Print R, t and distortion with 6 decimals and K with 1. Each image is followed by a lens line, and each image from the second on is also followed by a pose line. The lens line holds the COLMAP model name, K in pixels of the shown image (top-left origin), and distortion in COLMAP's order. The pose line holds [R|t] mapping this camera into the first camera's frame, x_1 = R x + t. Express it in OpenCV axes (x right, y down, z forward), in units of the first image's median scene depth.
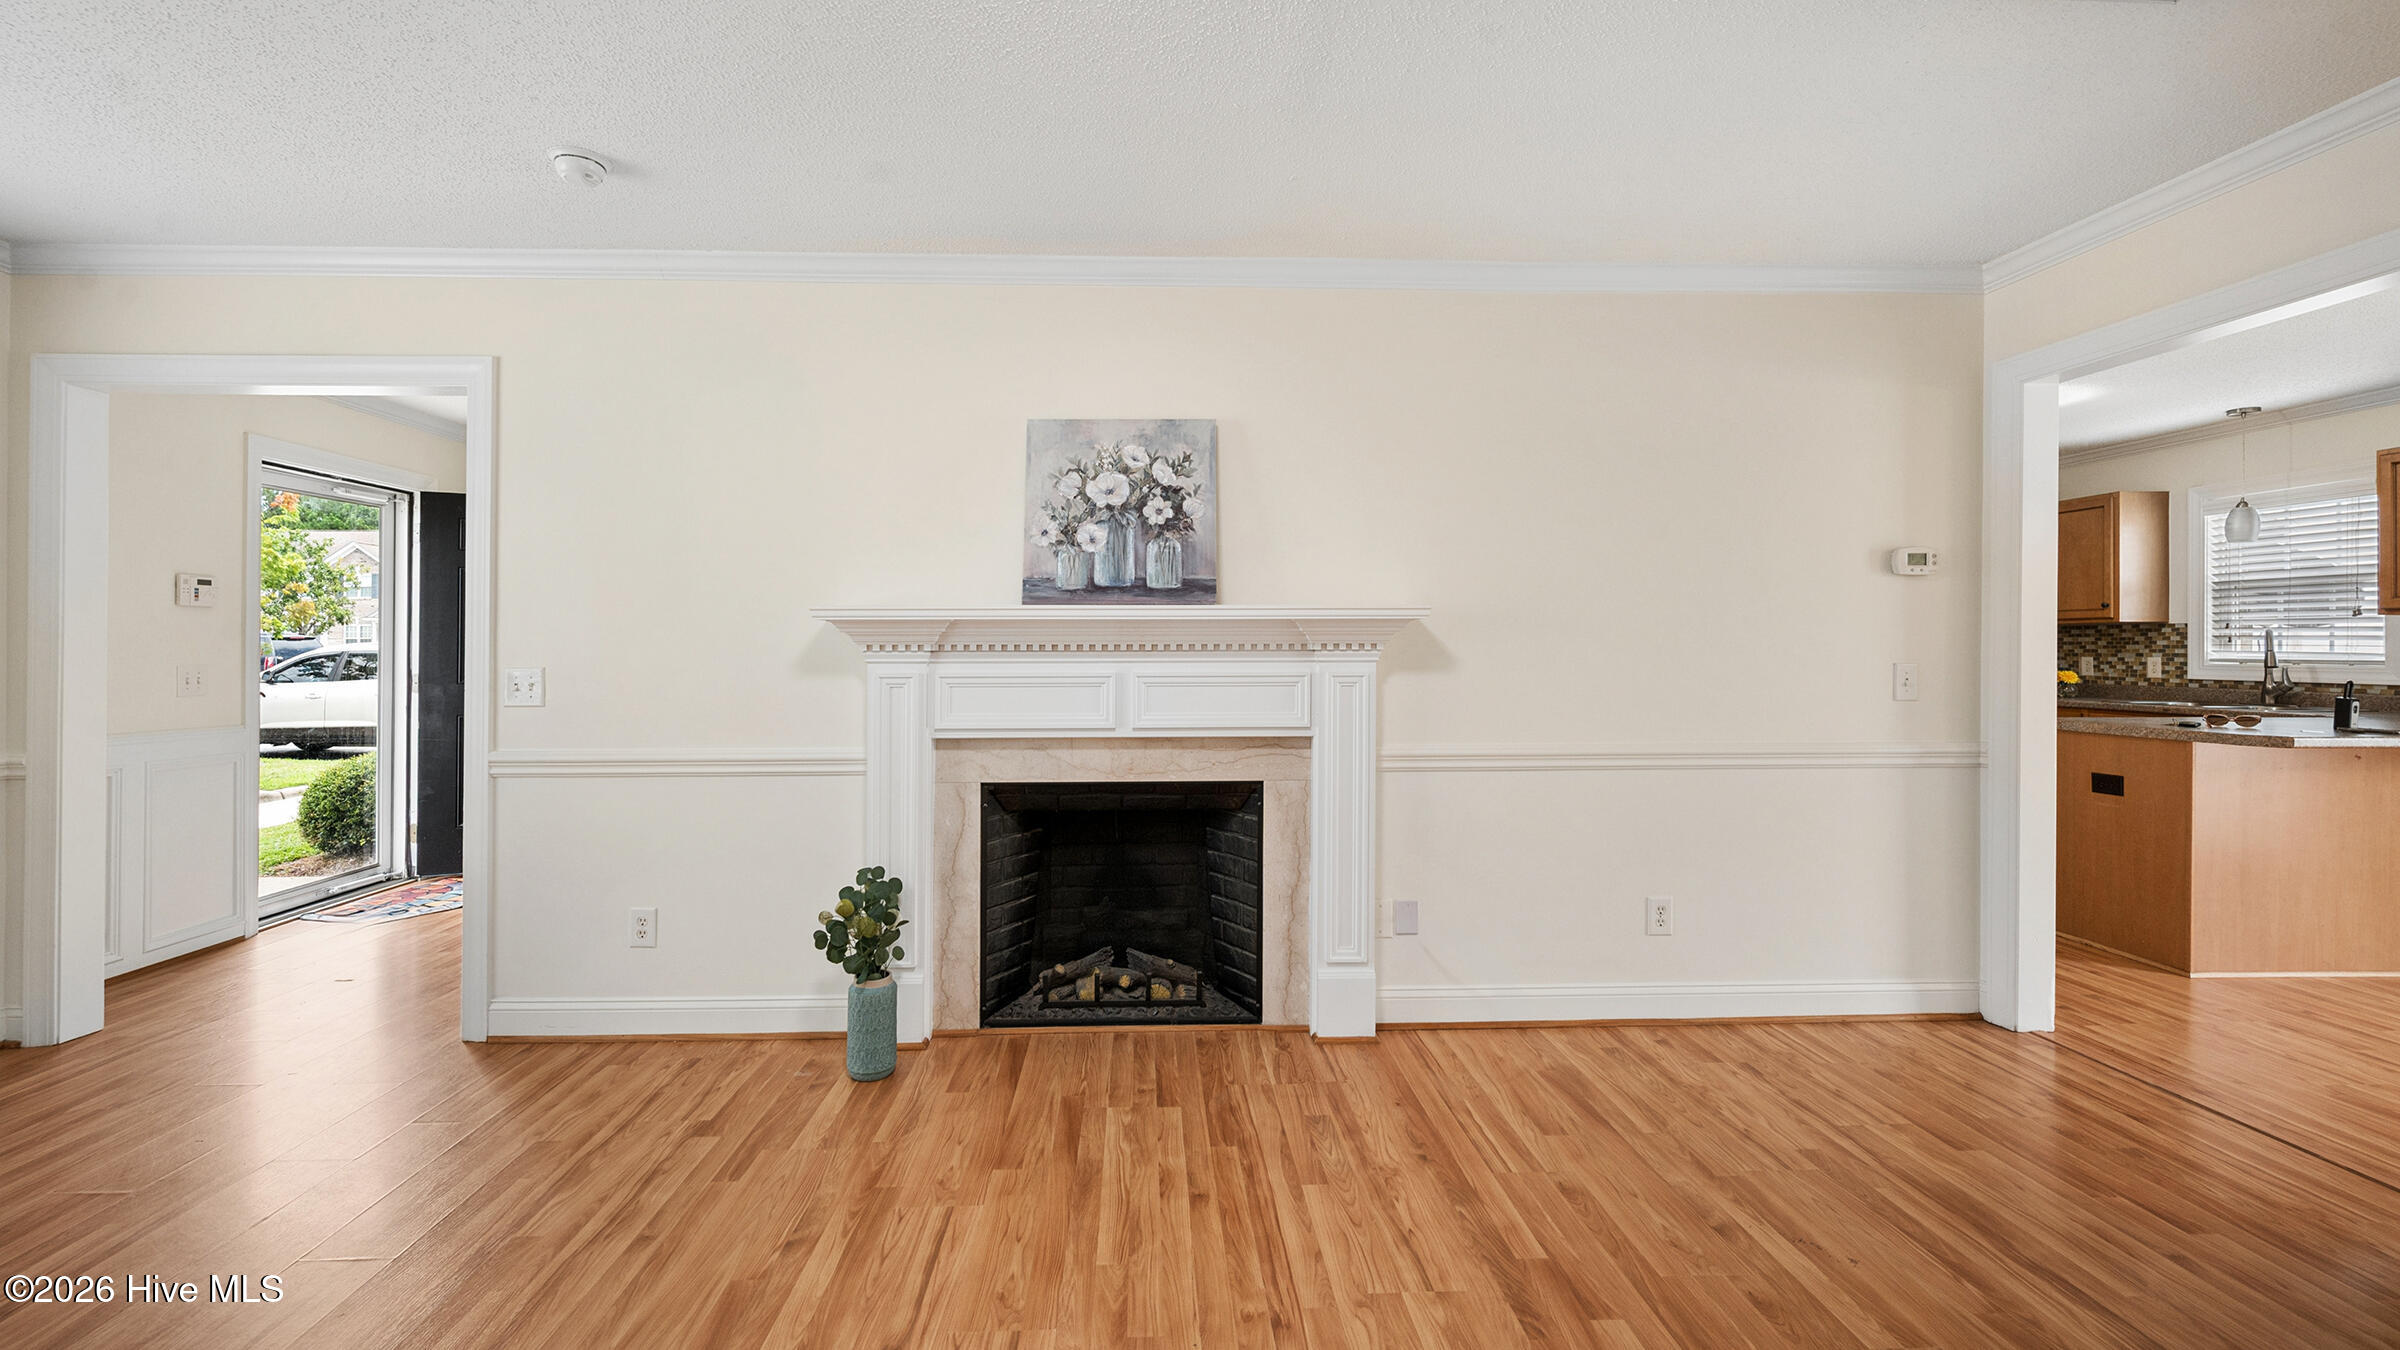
lens RADIAL K [[955.4, 0, 1149.9], [0, 955.4, 654.8], [0, 0, 1]] dist [-0.003329, -0.000259]
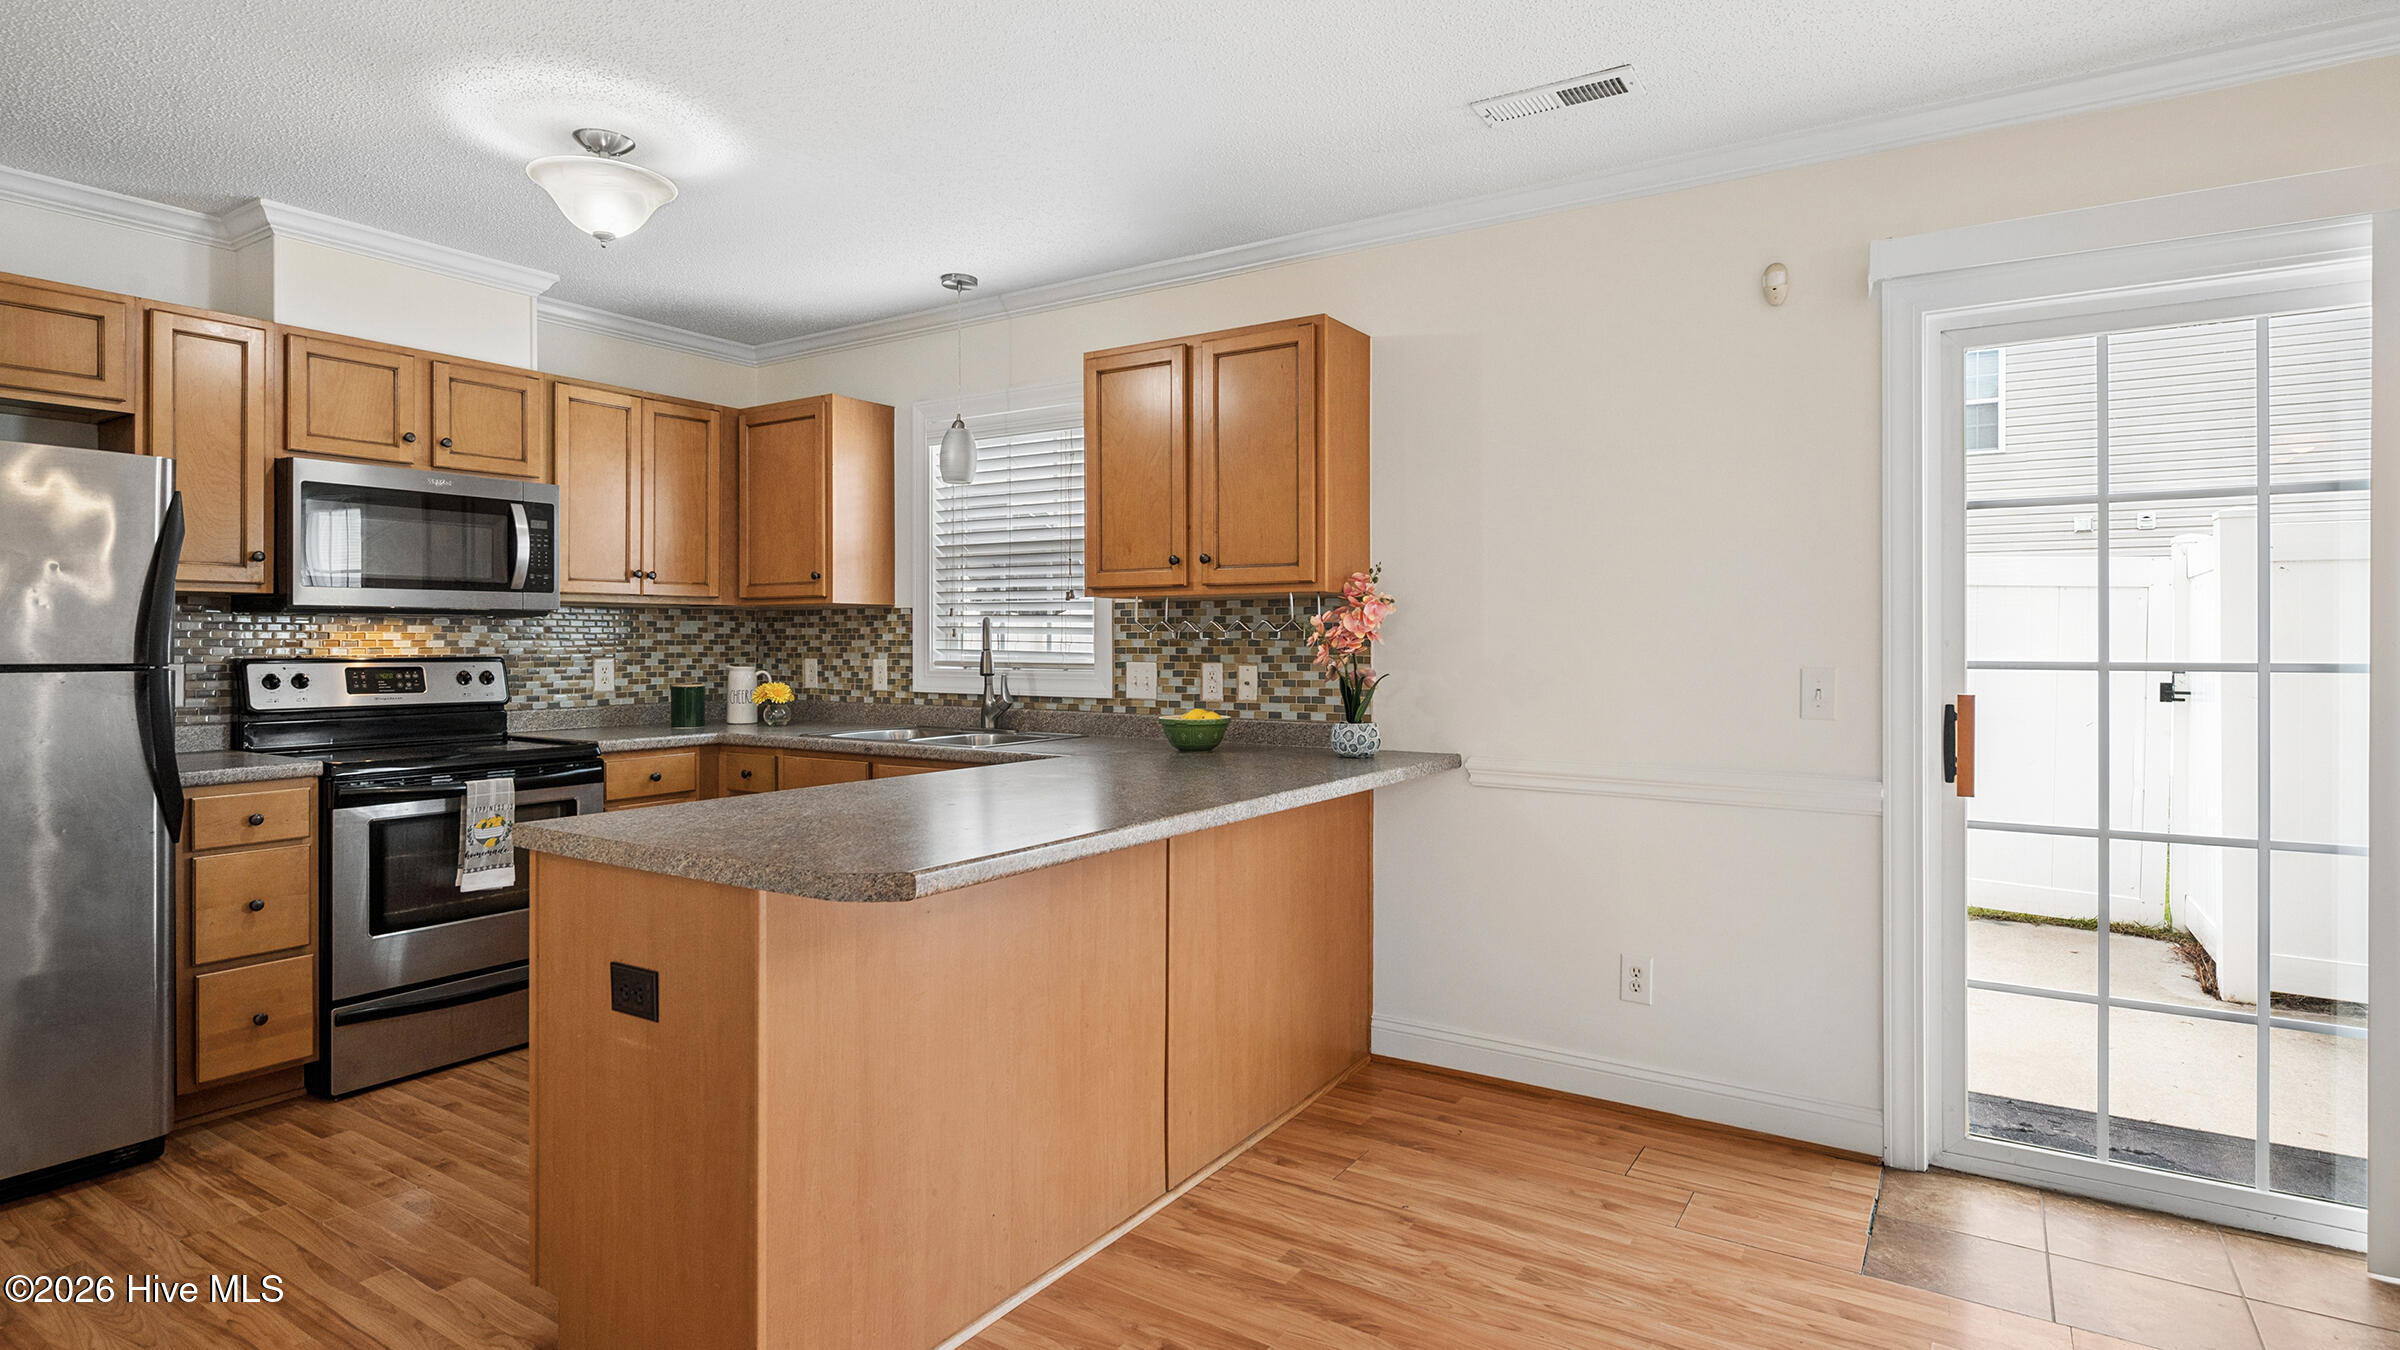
lens RADIAL K [[1183.6, 0, 1203.1], [0, 1183.6, 649.3], [0, 0, 1]] dist [-0.000622, -0.000001]
pose [[0.554518, -0.004922, 0.832157, 0.984136], [0.005769, 0.999981, 0.002070, -0.008866], [-0.832152, 0.003653, 0.554536, 0.713879]]
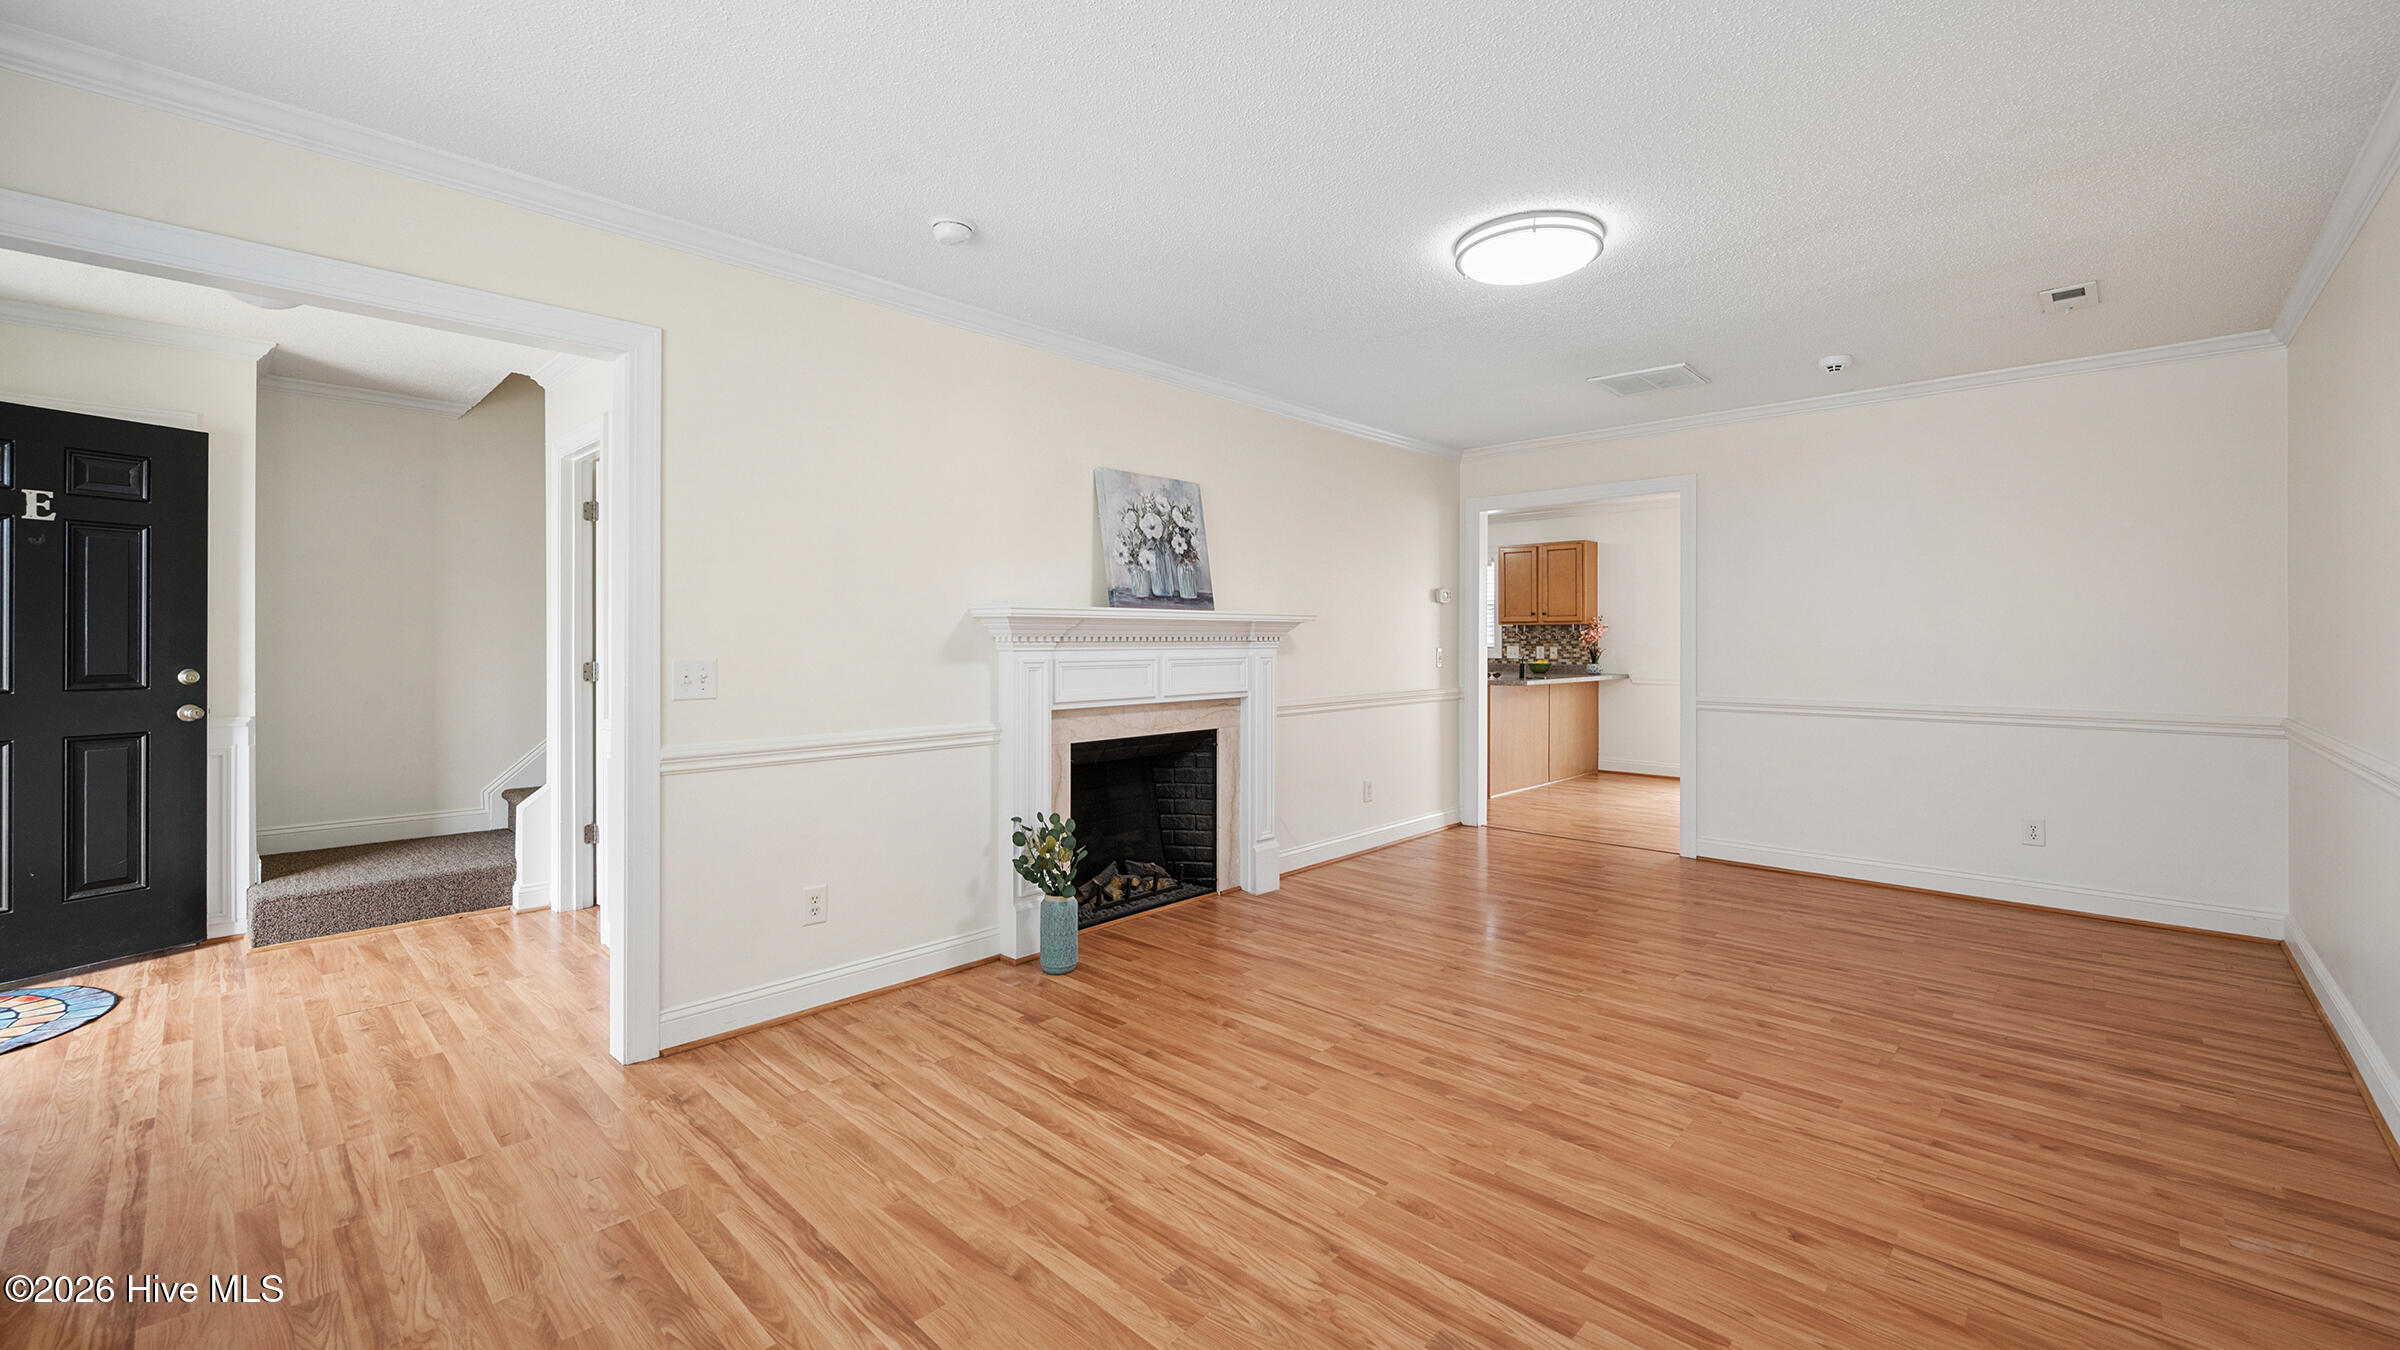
lens RADIAL K [[955.4, 0, 1211.2], [0, 955.4, 650.9], [0, 0, 1]] dist [-0.003329, -0.000259]
pose [[0.706723, -0.006298, 0.707462, -0.955615], [0.001552, 0.999972, 0.007352, -0.000663], [-0.707488, -0.004098, 0.706713, -0.048873]]
